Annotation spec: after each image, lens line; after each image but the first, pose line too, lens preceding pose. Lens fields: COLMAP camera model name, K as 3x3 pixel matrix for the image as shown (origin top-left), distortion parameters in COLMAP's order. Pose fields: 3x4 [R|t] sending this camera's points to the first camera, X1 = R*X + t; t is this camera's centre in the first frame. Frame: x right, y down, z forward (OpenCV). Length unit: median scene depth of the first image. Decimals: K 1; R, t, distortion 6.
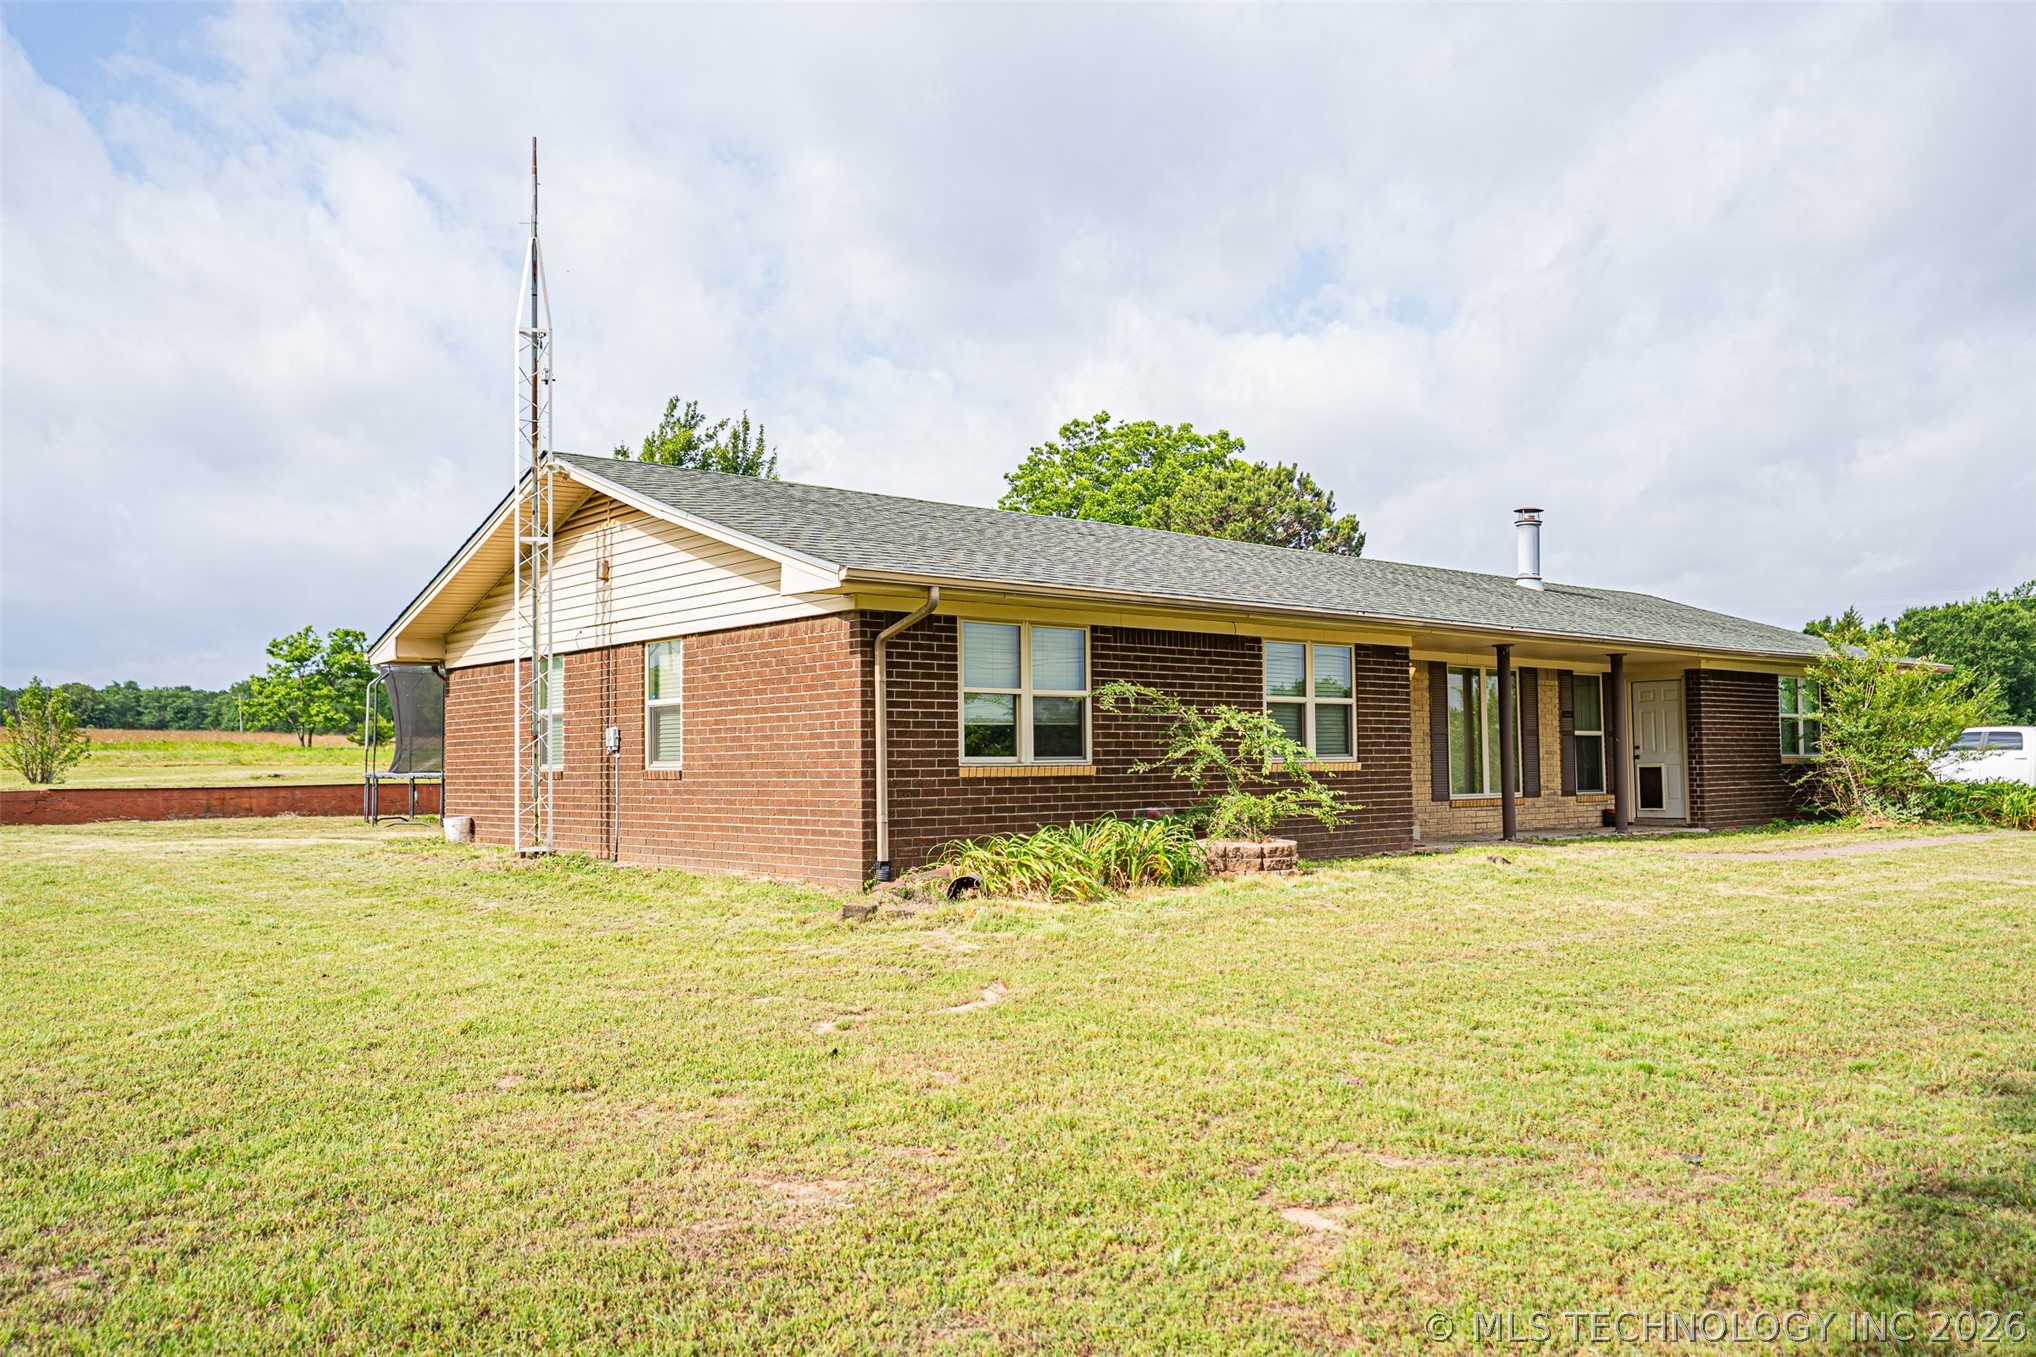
lens RADIAL K [[1534.7, 0, 1018.0], [0, 1534.7, 678.5], [0, 0, 1]] dist [0.006171, 0.005210]
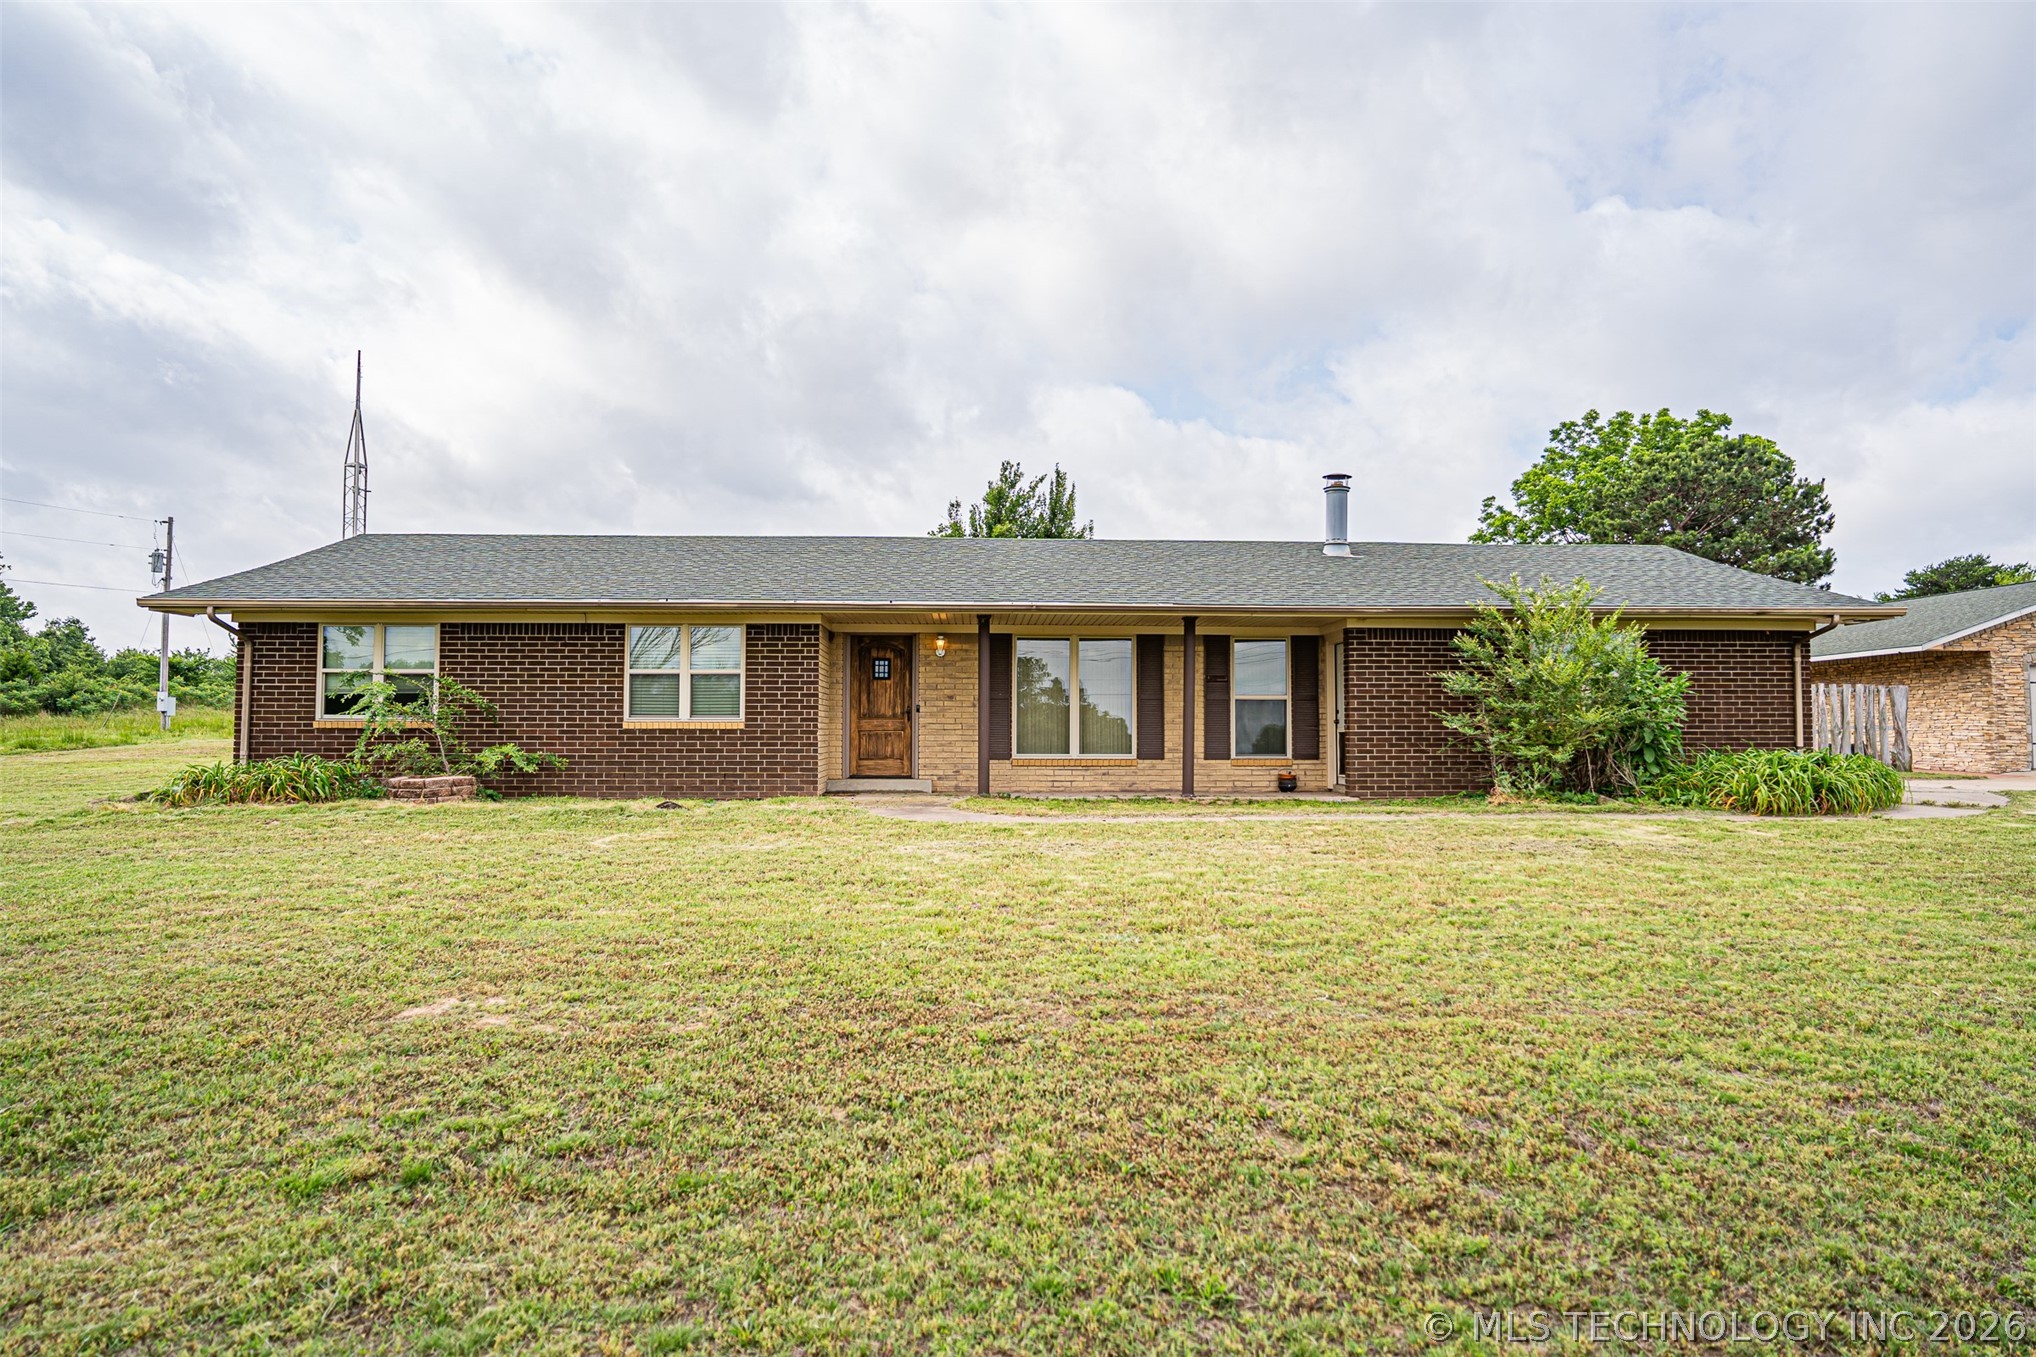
lens RADIAL K [[1186.6, 0, 1018.0], [0, 1186.6, 678.5], [0, 0, 1]] dist [0.003008, 0.000534]
pose [[0.777534, -0.026757, -0.628271, 0.736345], [0.027021, 0.999593, -0.009131, 0.026307], [0.628260, -0.009877, 0.777941, 0.304280]]
